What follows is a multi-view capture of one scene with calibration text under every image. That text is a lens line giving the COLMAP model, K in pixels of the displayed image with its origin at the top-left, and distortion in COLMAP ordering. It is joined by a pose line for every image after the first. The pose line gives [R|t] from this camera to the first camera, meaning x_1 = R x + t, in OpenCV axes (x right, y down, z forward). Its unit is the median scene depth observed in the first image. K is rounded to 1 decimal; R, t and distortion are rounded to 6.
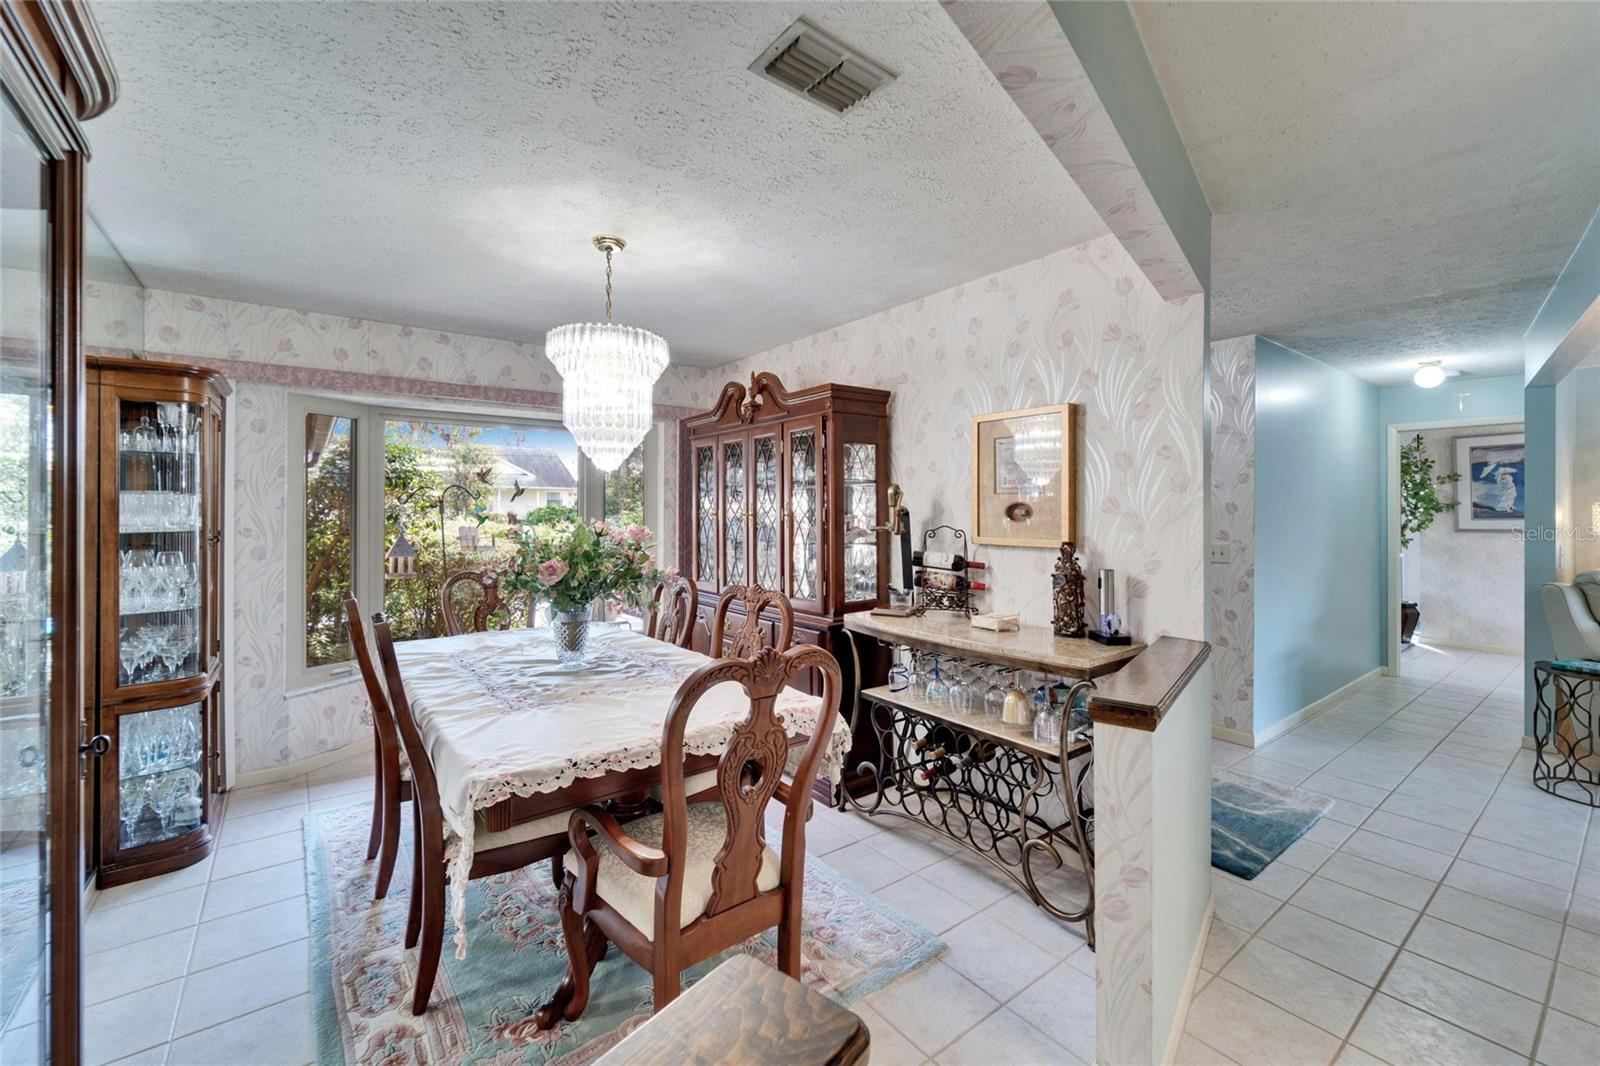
lens RADIAL K [[660.5, 0, 784.9], [0, 660.5, 507.6], [0, 0, 1]] dist [0.006620, -0.002144]
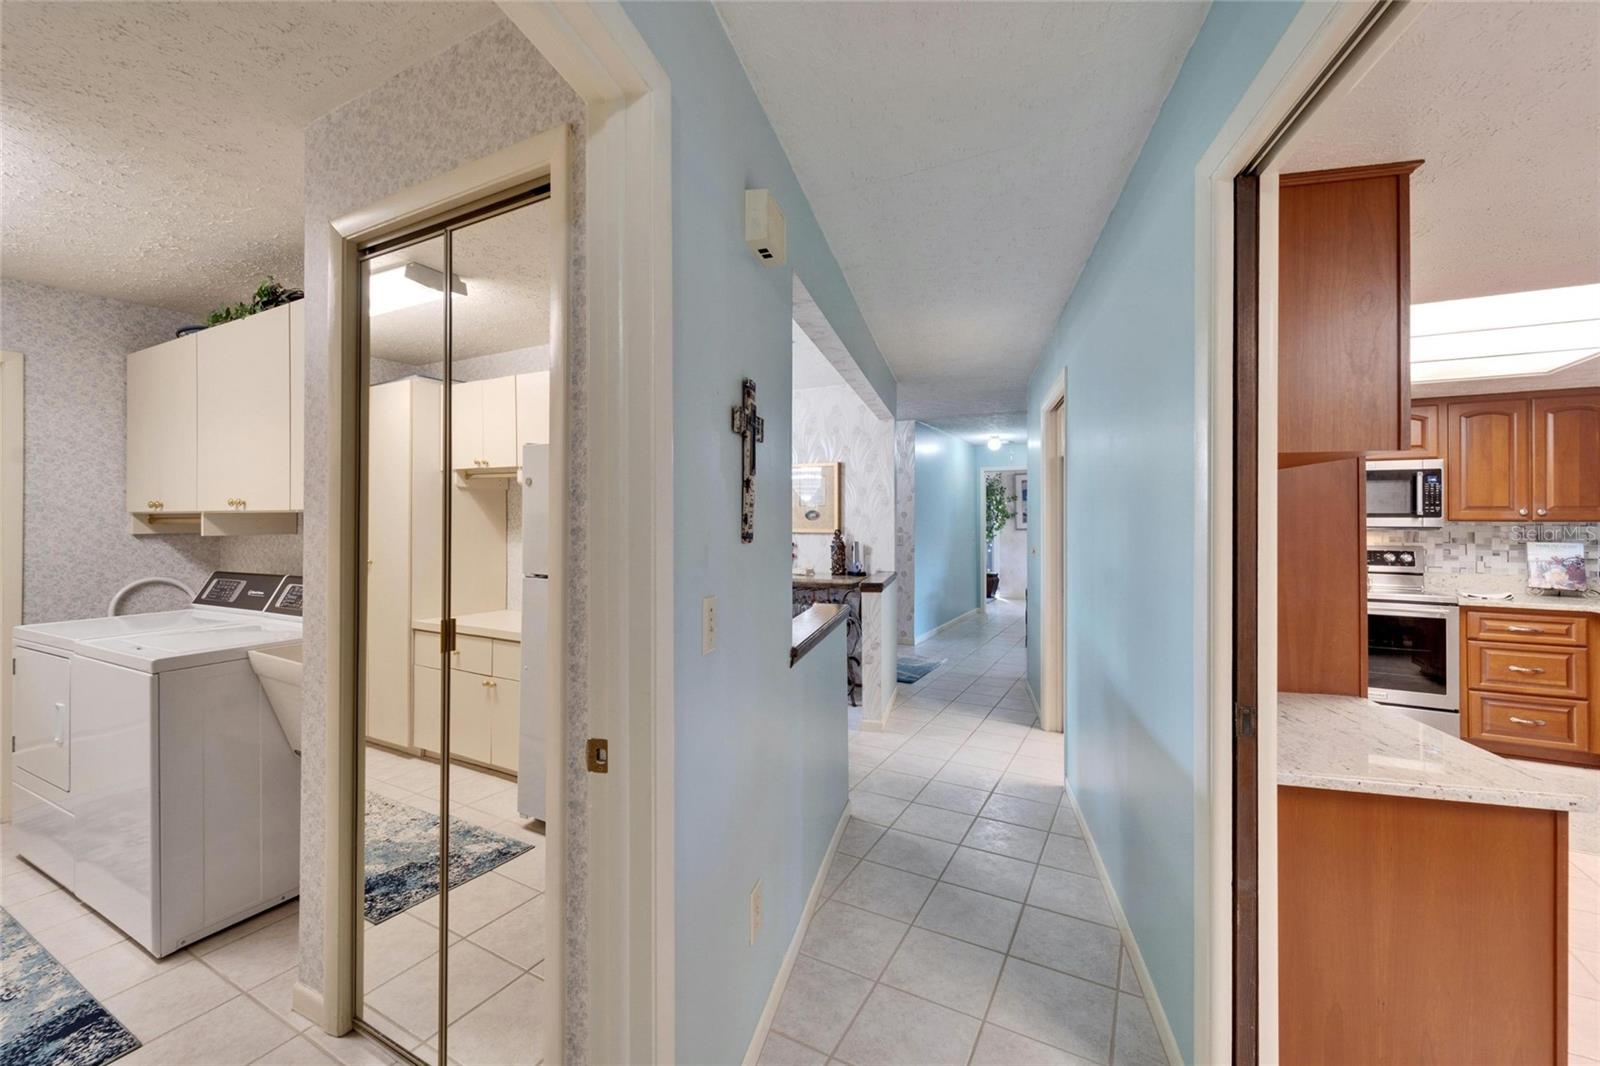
lens RADIAL K [[660.5, 0, 790.1], [0, 660.5, 513.6], [0, 0, 1]] dist [0.006620, -0.002144]
pose [[0.911642, 0.002392, 0.410978, -0.517072], [0.000700, 0.999973, -0.007373, 0.016280], [-0.410984, 0.007010, 0.911616, -0.761247]]
